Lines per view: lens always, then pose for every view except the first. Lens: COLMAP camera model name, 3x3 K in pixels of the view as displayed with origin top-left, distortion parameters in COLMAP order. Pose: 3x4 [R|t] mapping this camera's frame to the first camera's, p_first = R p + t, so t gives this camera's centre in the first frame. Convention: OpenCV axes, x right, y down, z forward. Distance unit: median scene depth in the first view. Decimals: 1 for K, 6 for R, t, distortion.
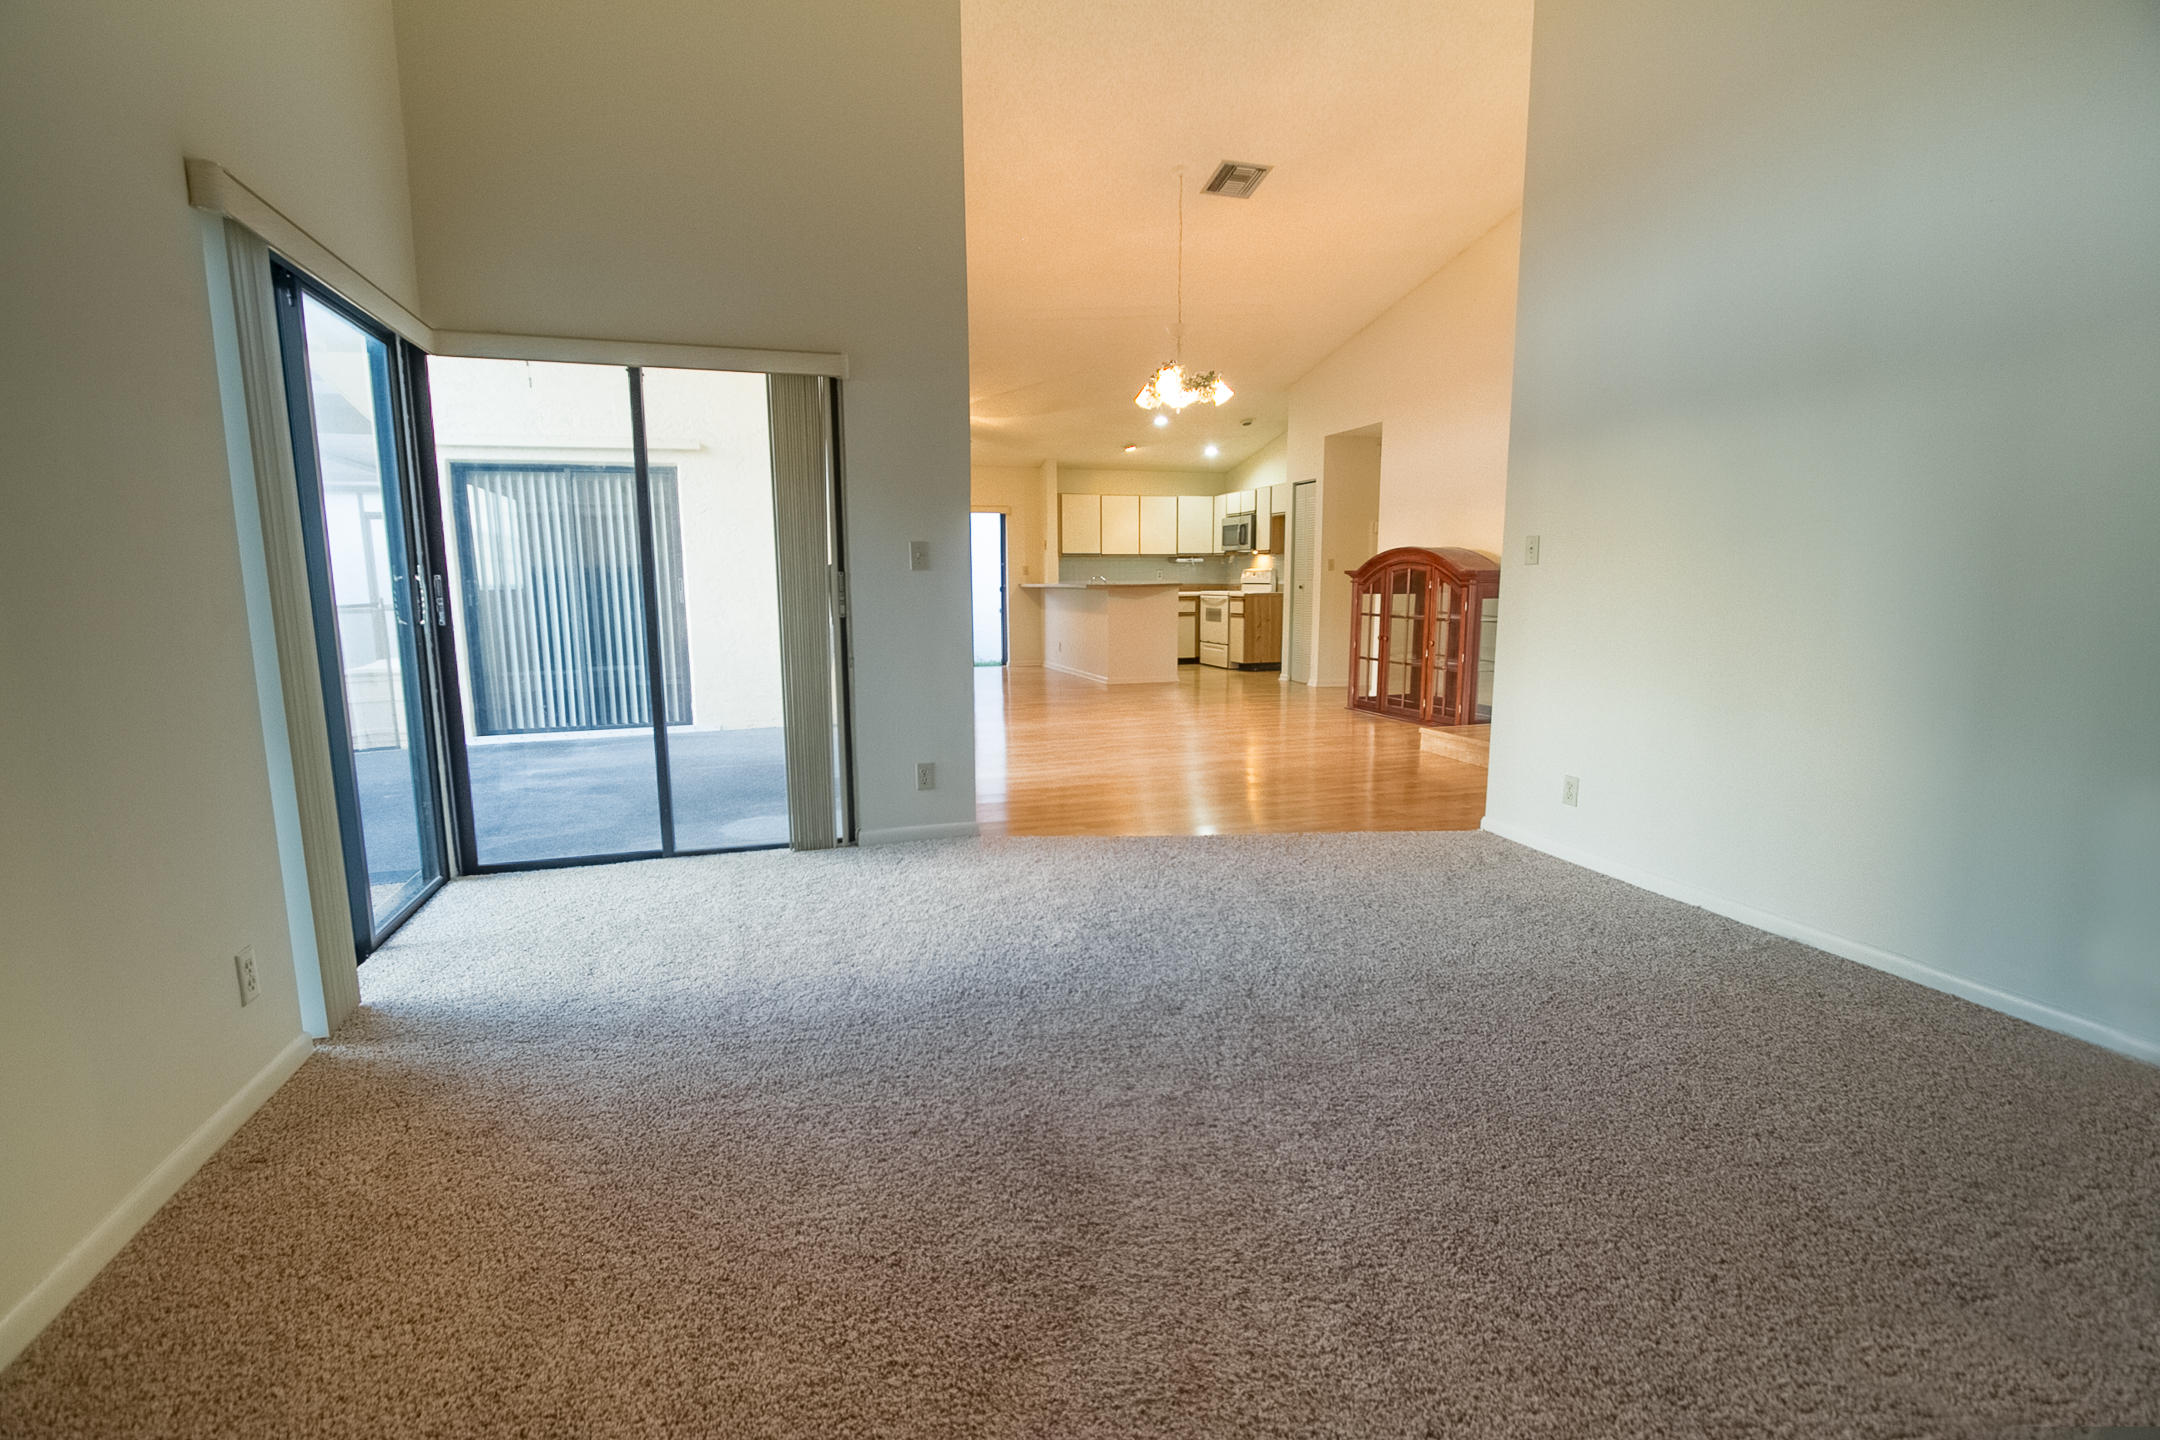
lens RADIAL K [[986.5, 0, 1074.9], [0, 986.5, 729.2], [0, 0, 1]] dist [-0.010804, -0.001531]
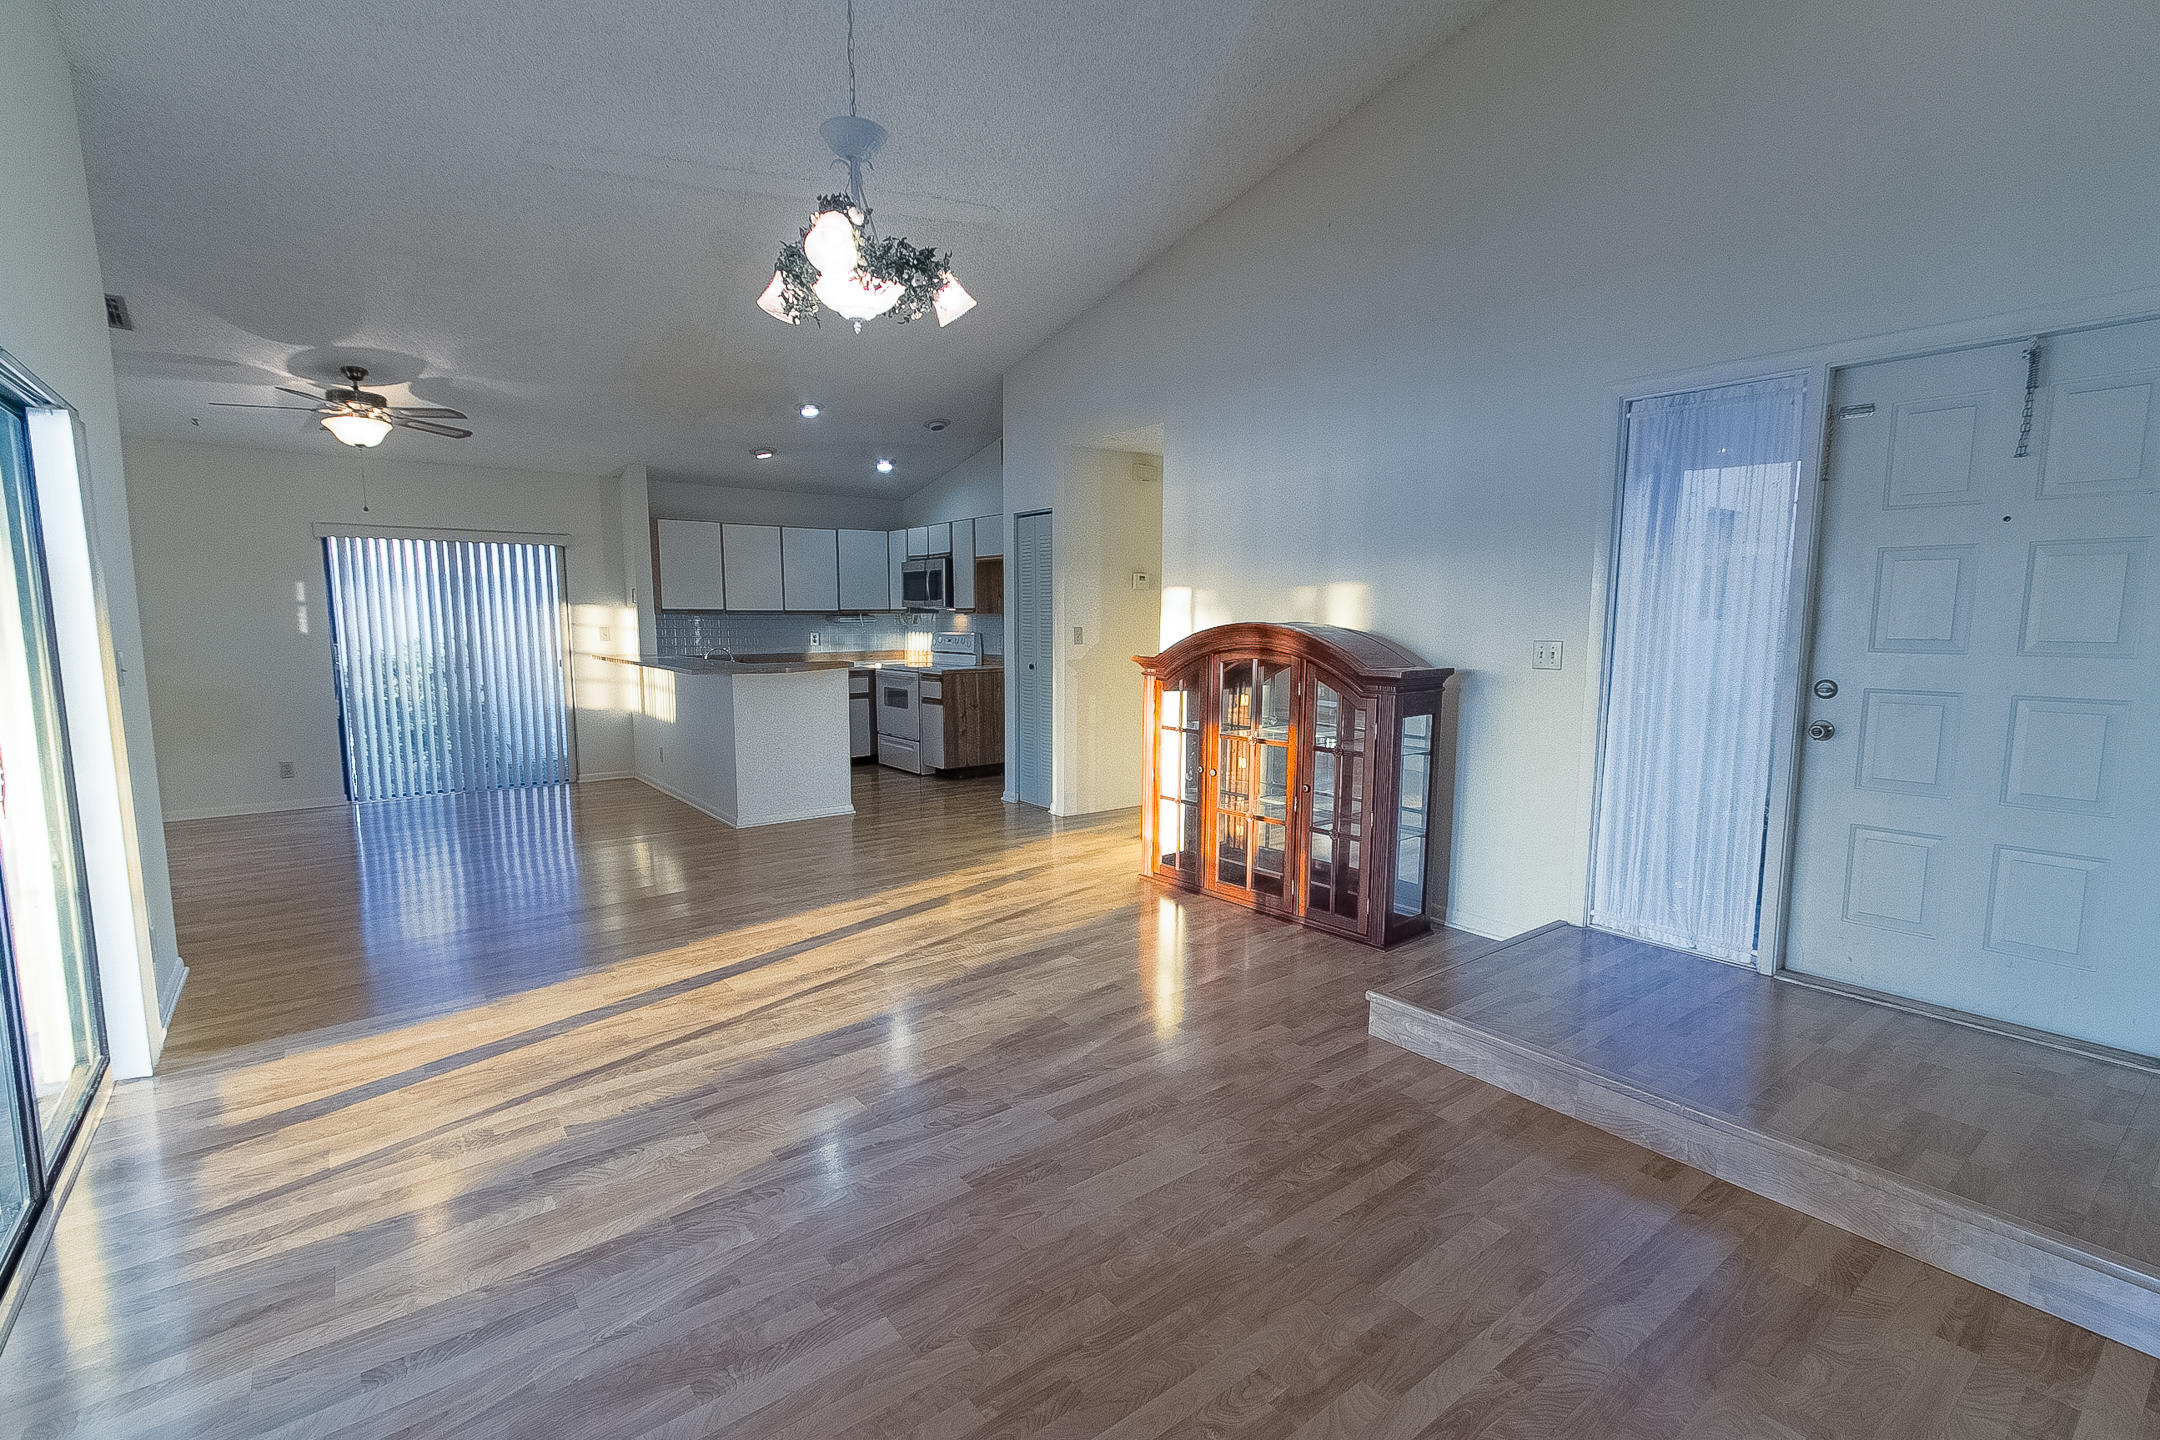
lens RADIAL K [[986.5, 0, 1090.4], [0, 986.5, 733.4], [0, 0, 1]] dist [-0.010804, -0.001531]
pose [[0.935934, -0.037180, 0.350206, 0.023264], [0.049029, 0.998484, -0.025028, -0.069006], [-0.348745, 0.040595, 0.936338, 0.304870]]
